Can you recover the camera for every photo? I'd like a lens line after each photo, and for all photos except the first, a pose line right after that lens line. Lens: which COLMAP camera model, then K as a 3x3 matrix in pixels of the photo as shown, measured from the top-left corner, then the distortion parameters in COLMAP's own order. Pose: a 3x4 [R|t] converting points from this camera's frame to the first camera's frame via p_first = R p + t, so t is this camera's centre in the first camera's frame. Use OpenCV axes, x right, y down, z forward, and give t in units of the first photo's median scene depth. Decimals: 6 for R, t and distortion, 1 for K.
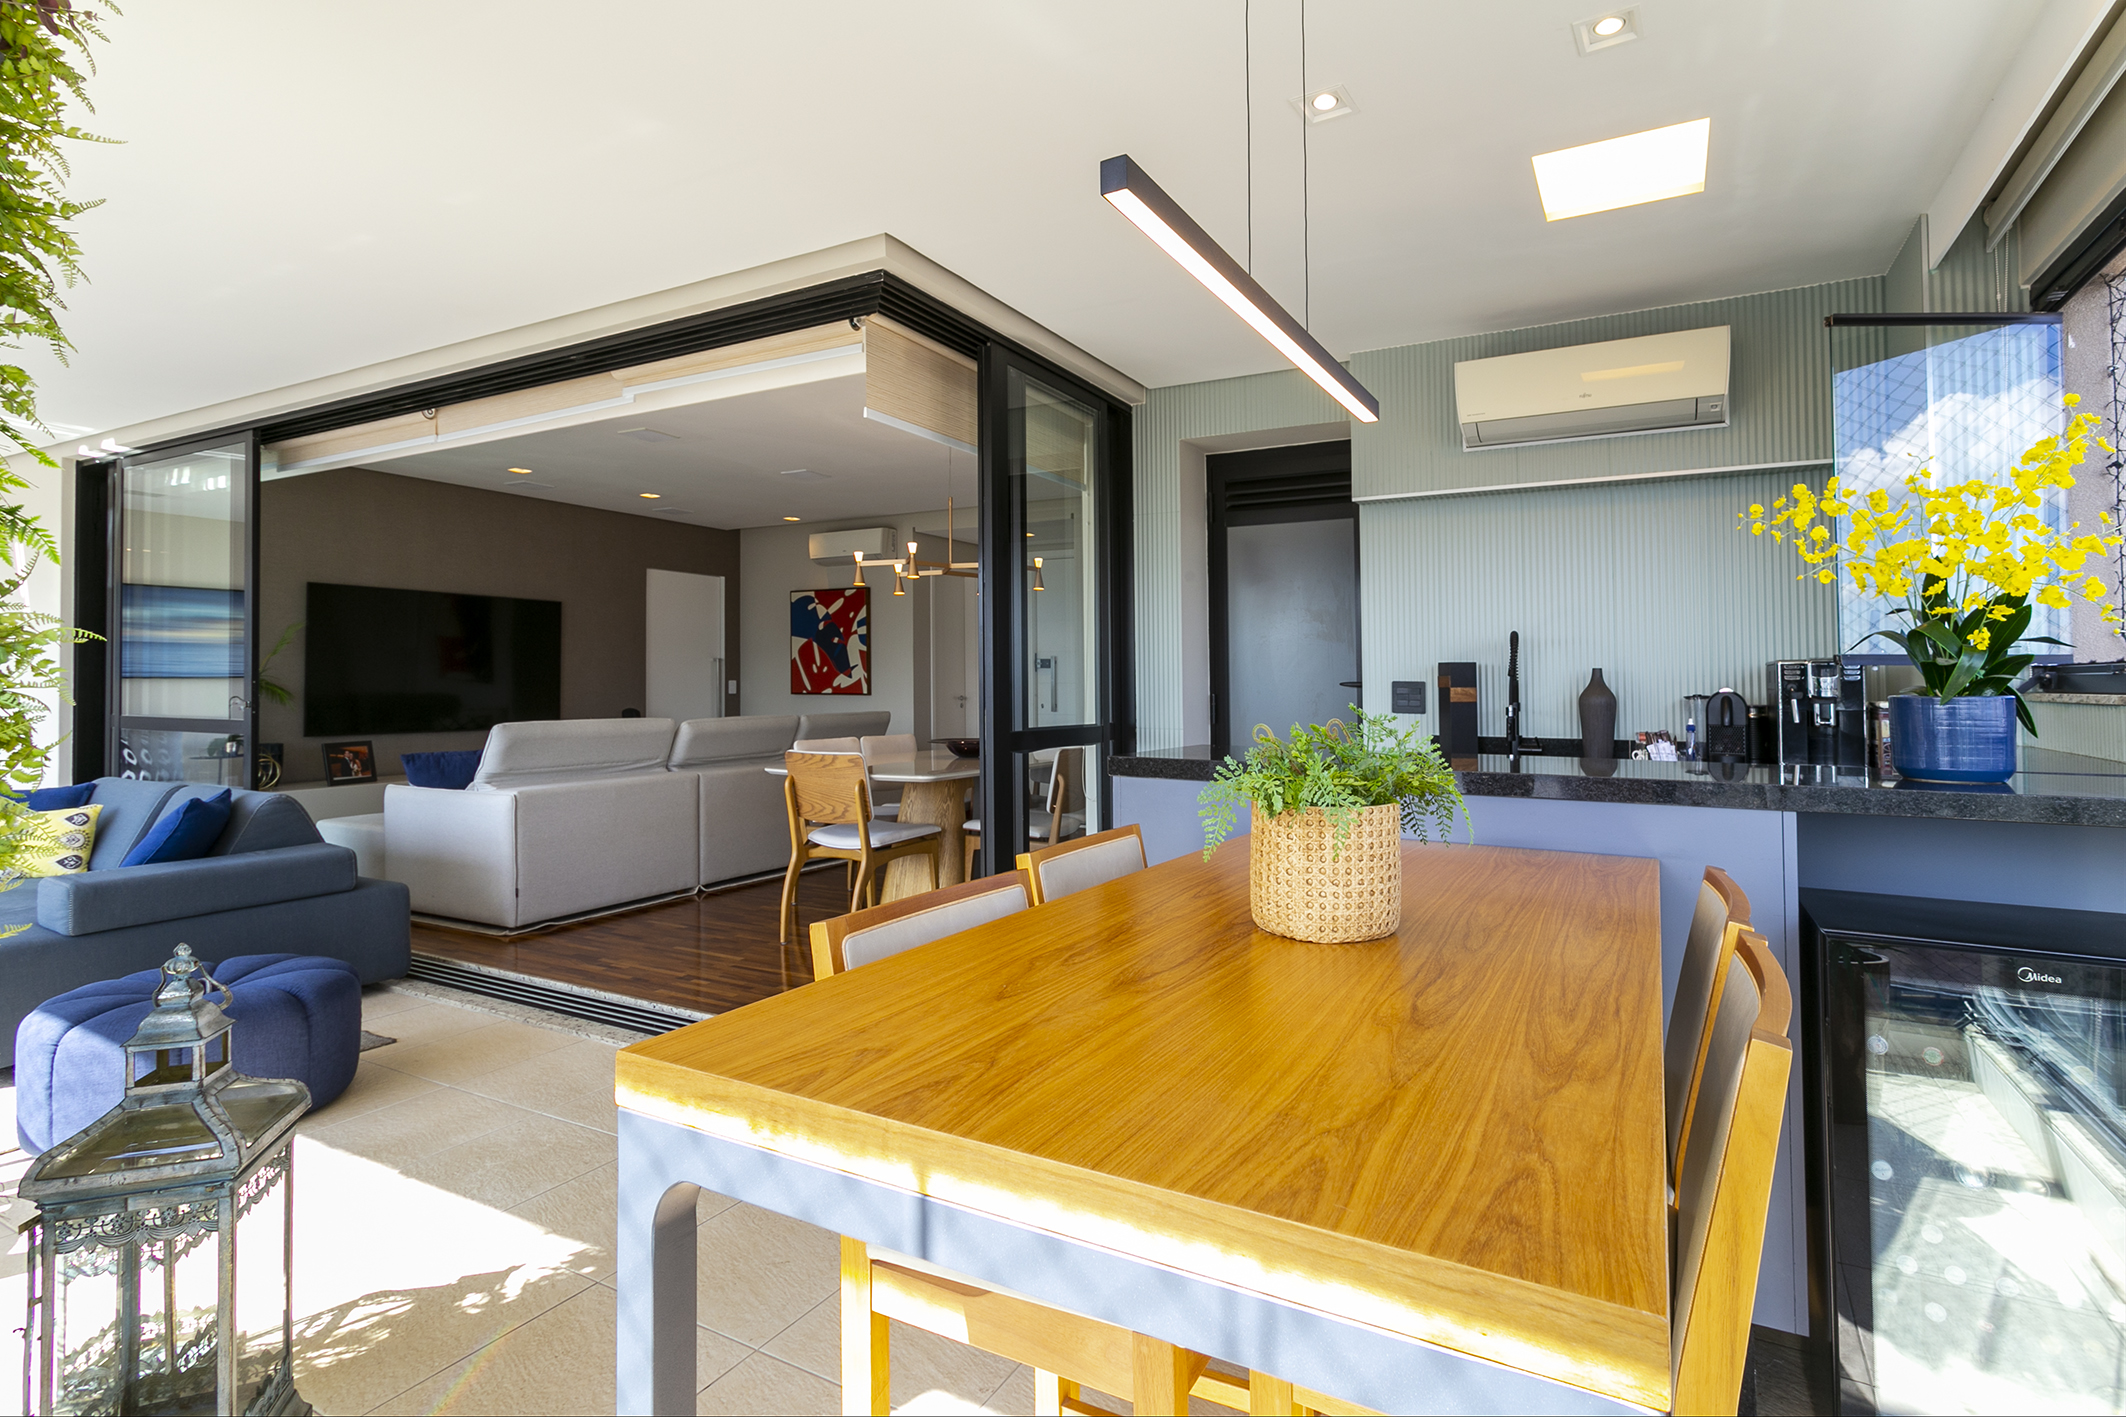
lens RADIAL K [[1015.7, 0, 1063.0], [0, 1015.7, 708.5], [0, 0, 1]] dist [-0.000343, 0.000121]
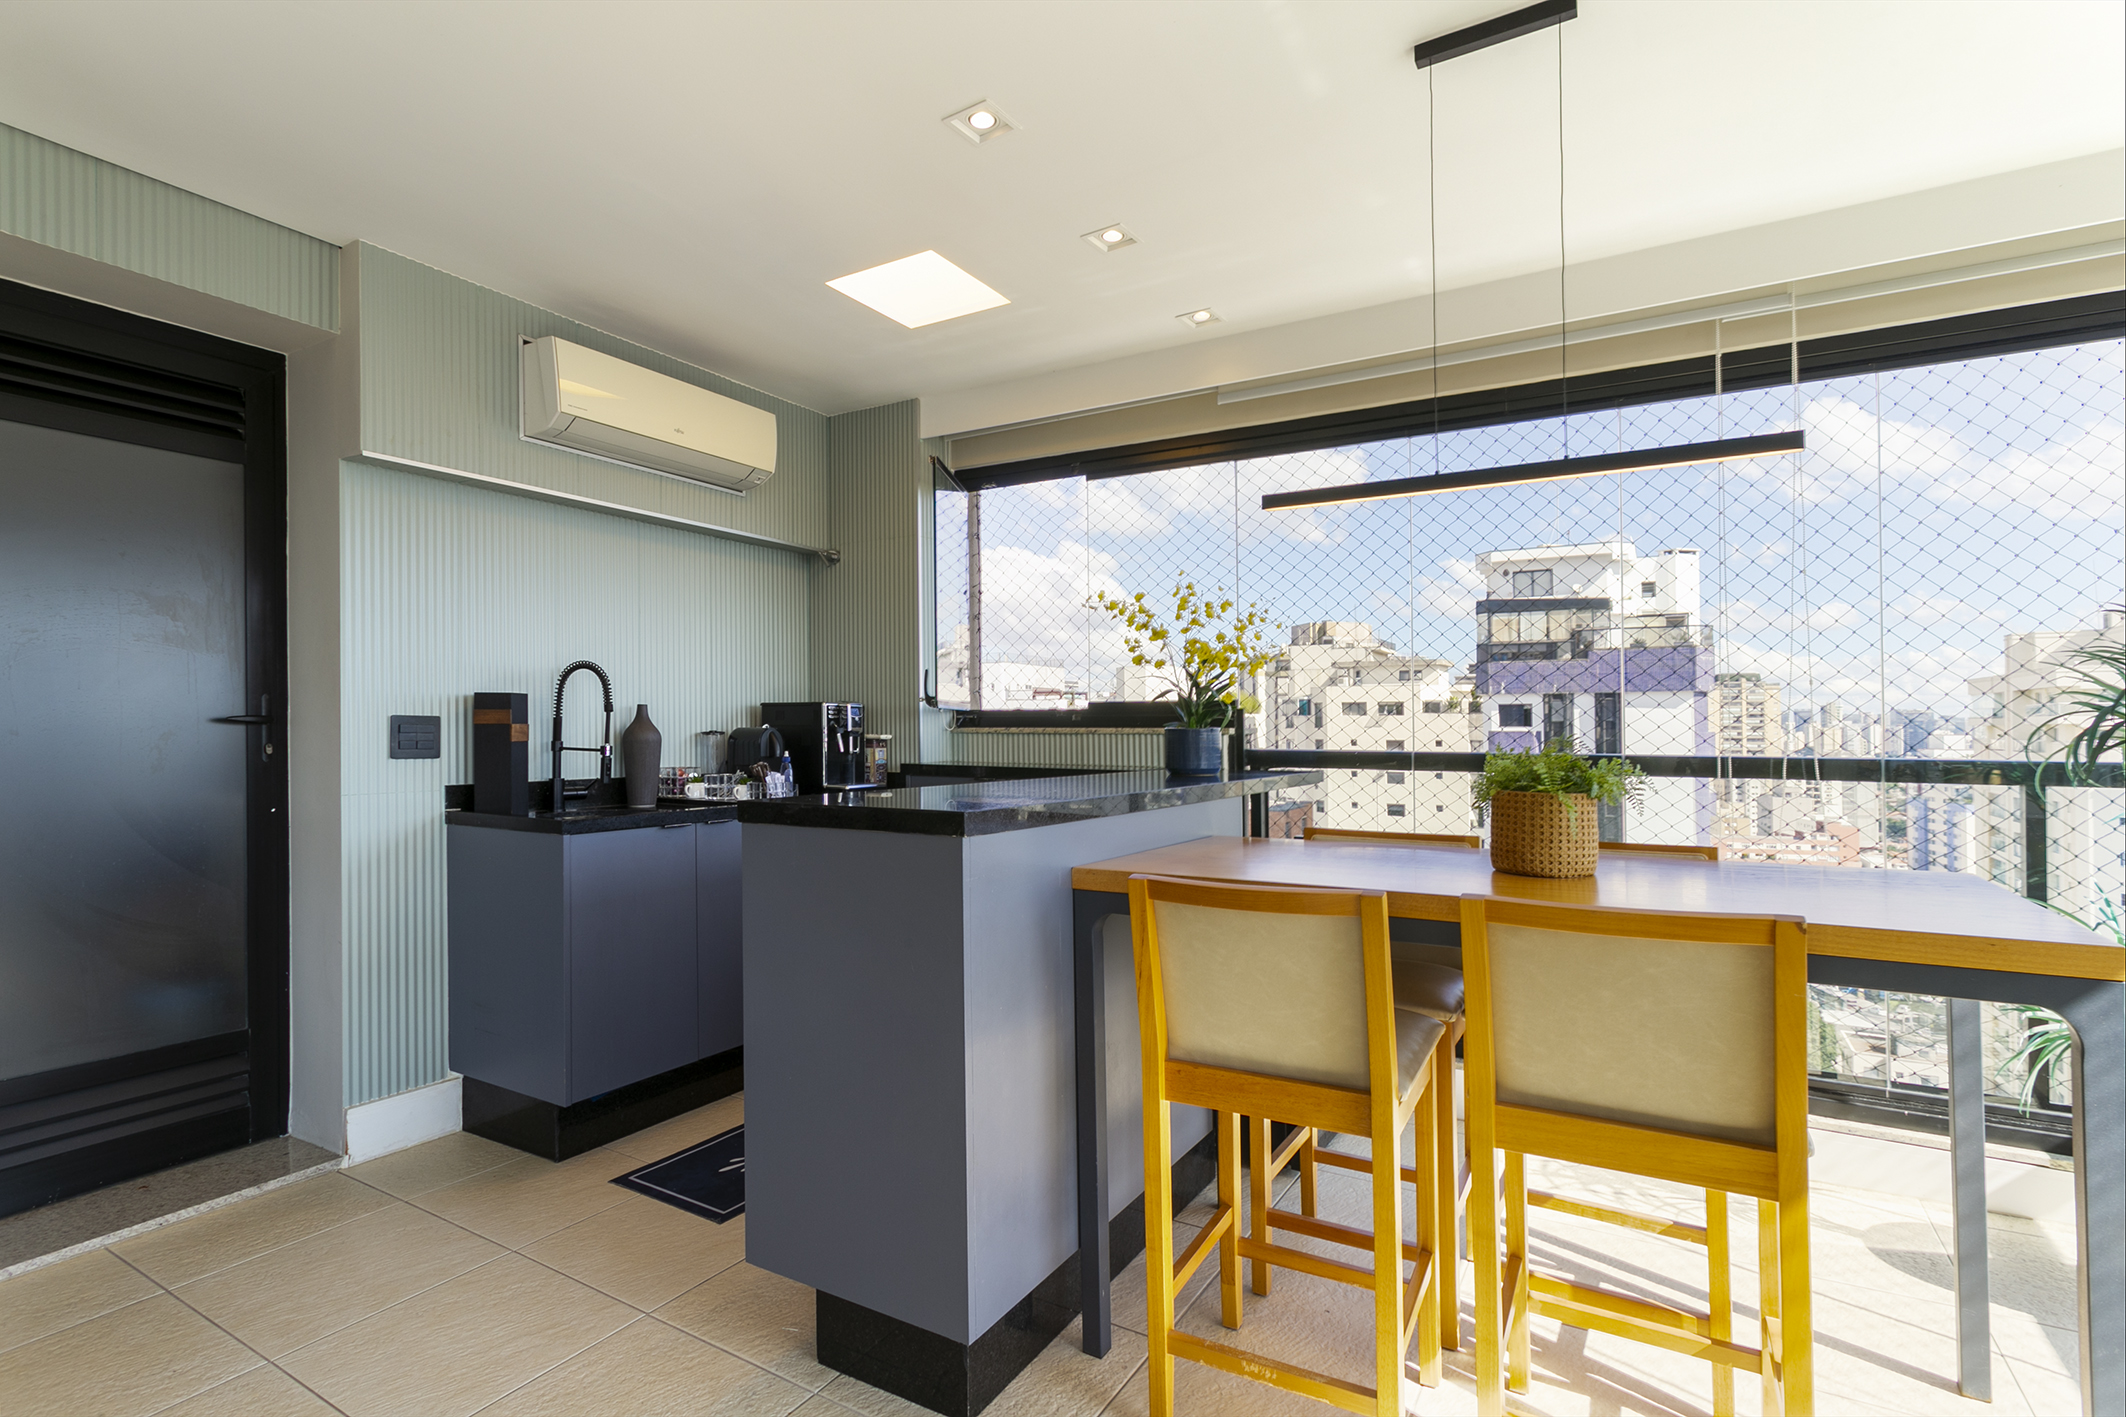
lens RADIAL K [[1015.7, 0, 1063.0], [0, 1015.7, 708.5], [0, 0, 1]] dist [-0.000343, 0.000121]
pose [[0.006747, 0.021725, 0.999741, -0.442586], [0.025693, 0.999430, -0.021892, -0.003897], [-0.999647, 0.025834, 0.006185, 0.578972]]
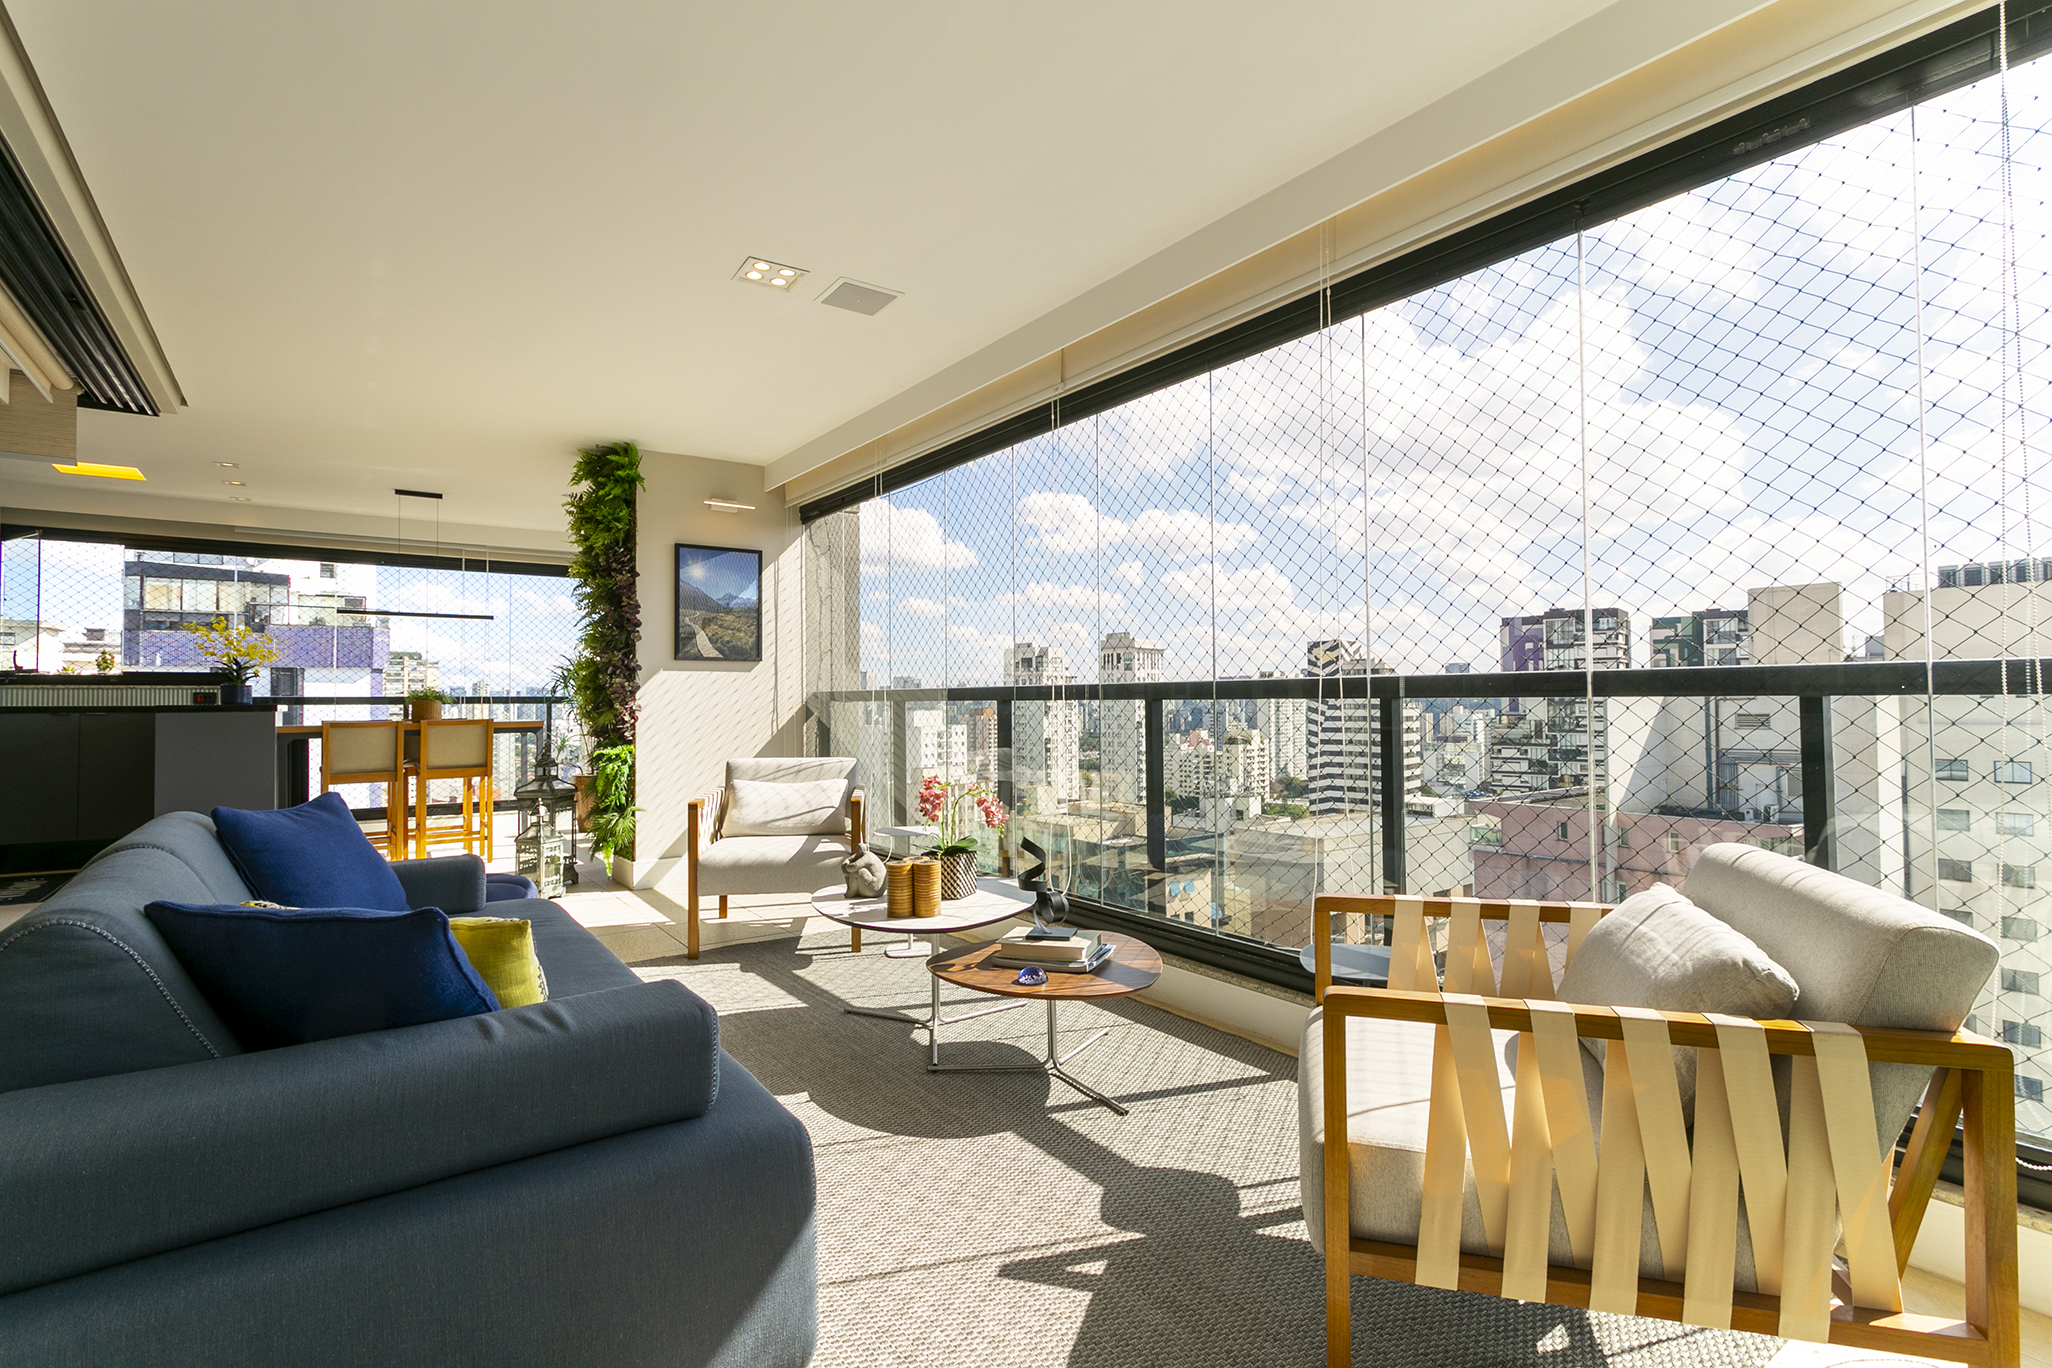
lens RADIAL K [[980.3, 0, 1026.0], [0, 980.3, 684.0], [0, 0, 1]] dist [-0.000343, 0.000121]
pose [[-0.911268, 0.016158, 0.411497, -0.471872], [0.021057, 0.999751, 0.007375, -0.003484], [-0.411275, 0.015386, -0.911381, 0.601552]]
